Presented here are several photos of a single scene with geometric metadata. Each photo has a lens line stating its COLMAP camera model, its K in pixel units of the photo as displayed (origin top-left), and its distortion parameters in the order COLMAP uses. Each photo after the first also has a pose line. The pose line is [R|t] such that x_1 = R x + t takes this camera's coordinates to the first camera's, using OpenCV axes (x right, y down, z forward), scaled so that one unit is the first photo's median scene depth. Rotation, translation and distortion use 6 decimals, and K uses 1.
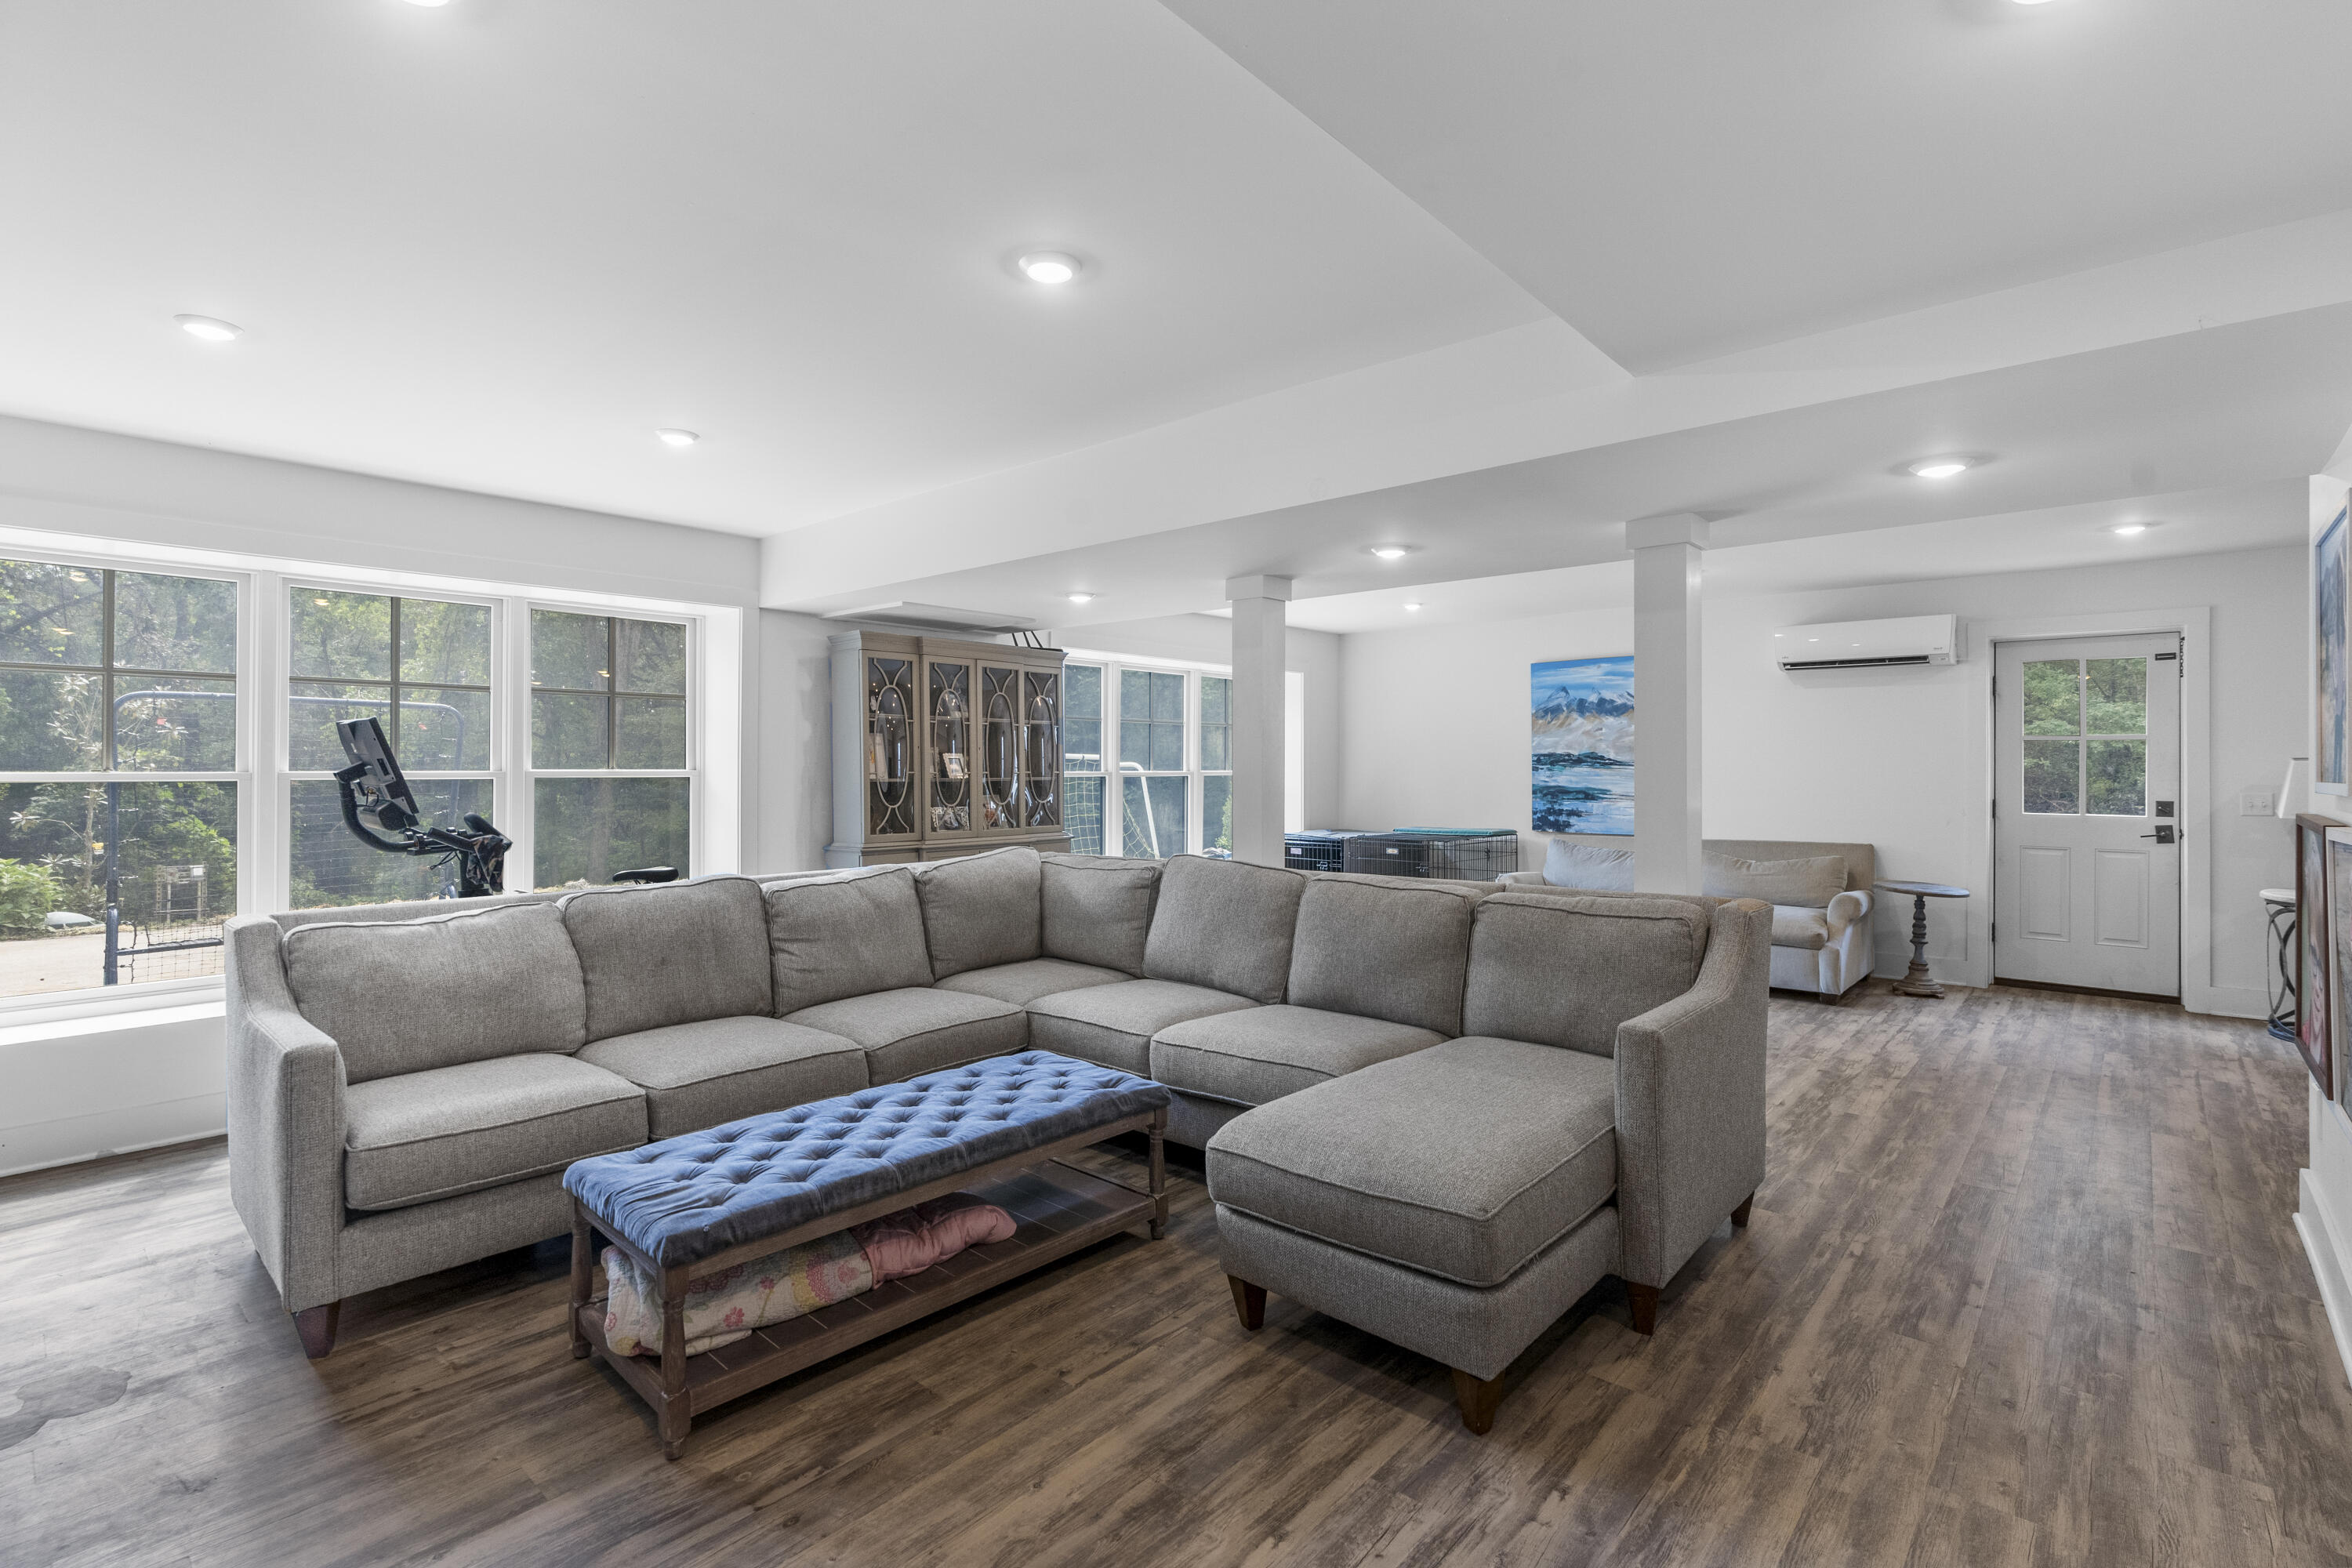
lens RADIAL K [[1087.2, 0, 1173.9], [0, 1087.2, 776.7], [0, 0, 1]] dist [-0.000751, 0.004128]
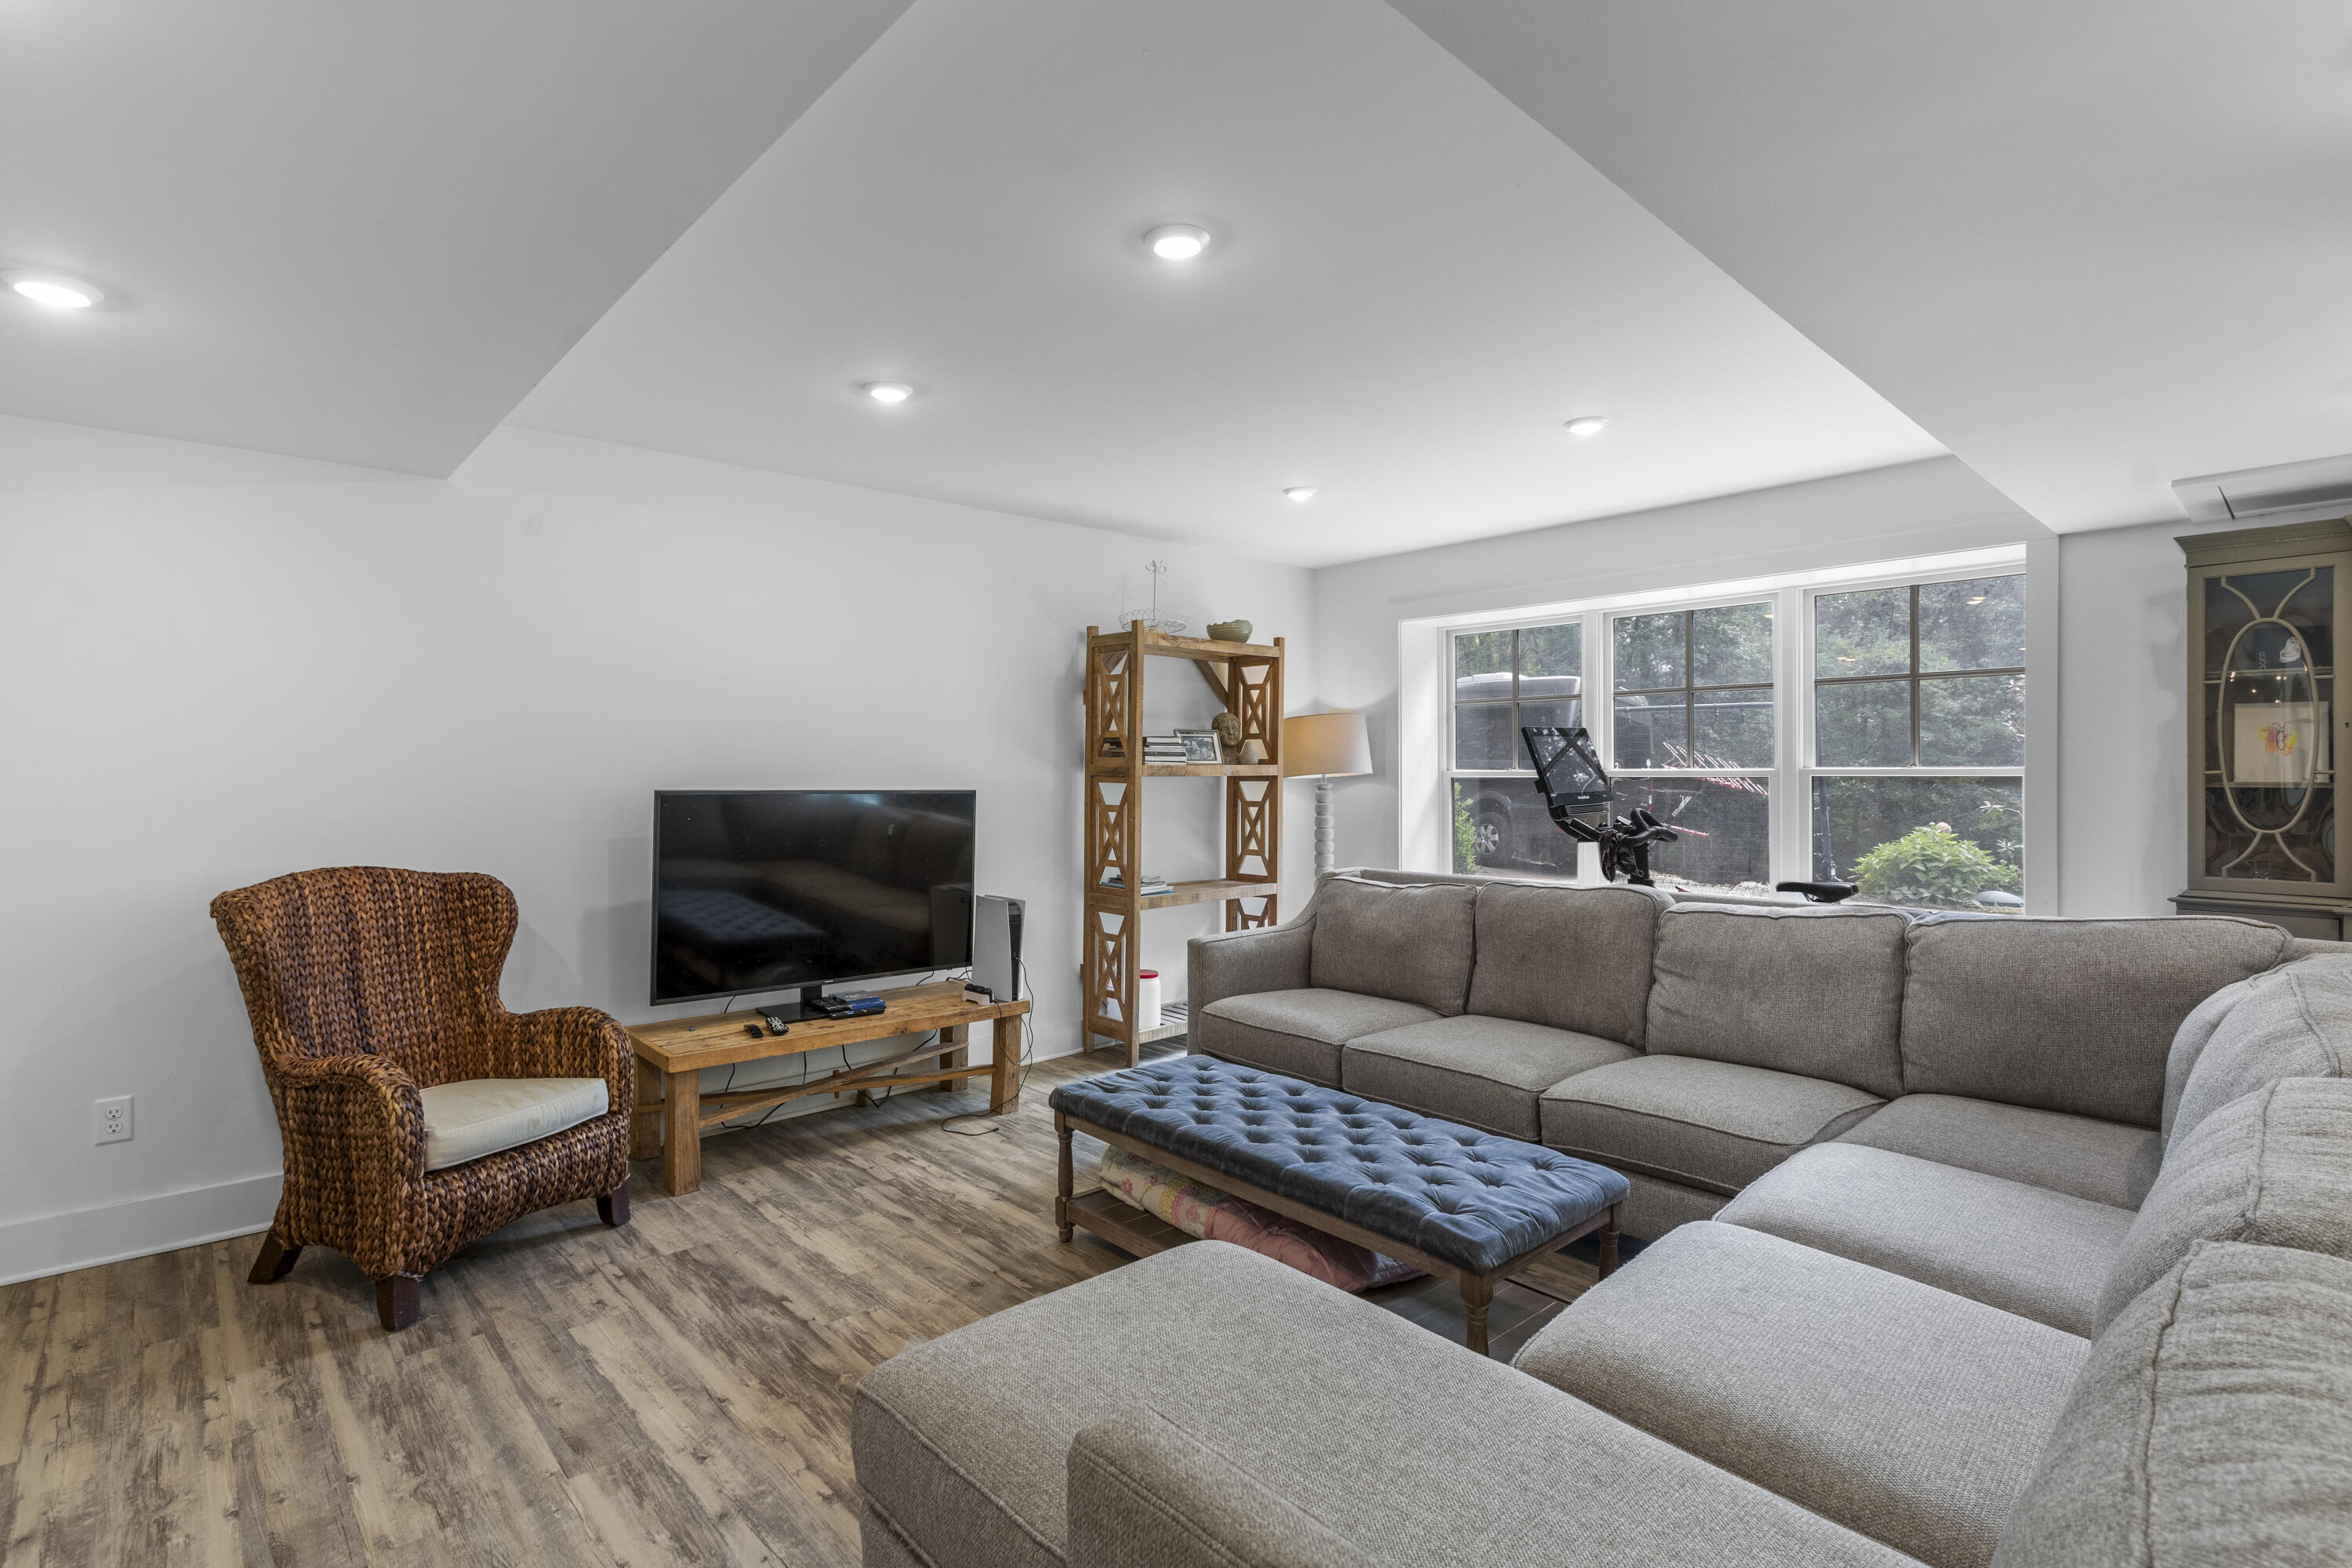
lens RADIAL K [[1087.2, 0, 1113.1], [0, 1087.2, 753.7], [0, 0, 1]] dist [-0.000751, 0.004128]
pose [[-0.123851, -0.012986, -0.992216, 0.537018], [0.000742, 0.999913, -0.013179, -0.007960], [0.992301, -0.002369, -0.123831, 0.669929]]
